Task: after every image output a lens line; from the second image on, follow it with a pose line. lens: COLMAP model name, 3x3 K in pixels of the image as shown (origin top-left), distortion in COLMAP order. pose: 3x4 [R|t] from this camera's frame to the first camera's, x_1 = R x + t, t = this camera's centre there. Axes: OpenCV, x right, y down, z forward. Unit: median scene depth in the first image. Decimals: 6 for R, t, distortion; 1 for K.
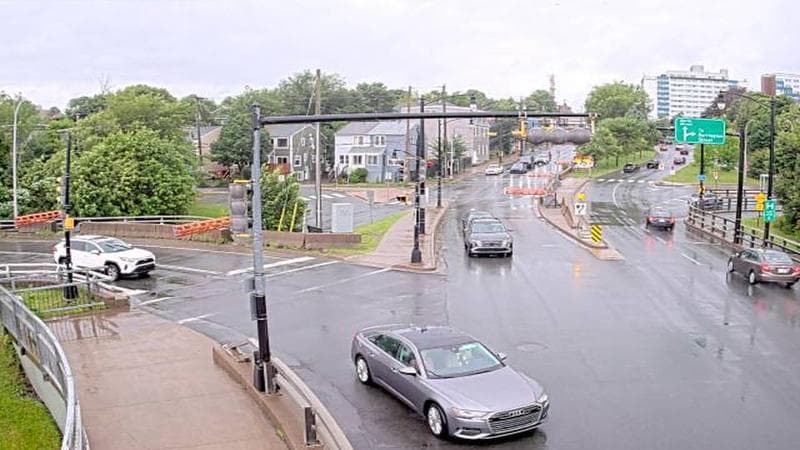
lens RADIAL K [[629.9, 0, 400.0], [0, 629.9, 225.0], [0, 0, 1]] dist [-0.001520, -0.002781]
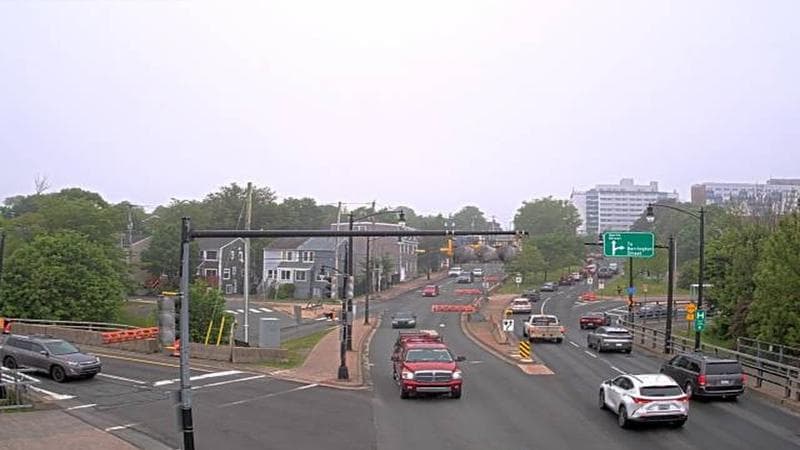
lens RADIAL K [[629.9, 0, 400.0], [0, 629.9, 225.0], [0, 0, 1]] dist [-0.001520, -0.002781]
pose [[0.999576, 0.013275, 0.025898, 0.085377], [-0.011940, 0.998626, -0.051028, -0.131646], [-0.026539, 0.050698, 0.998361, -0.006469]]
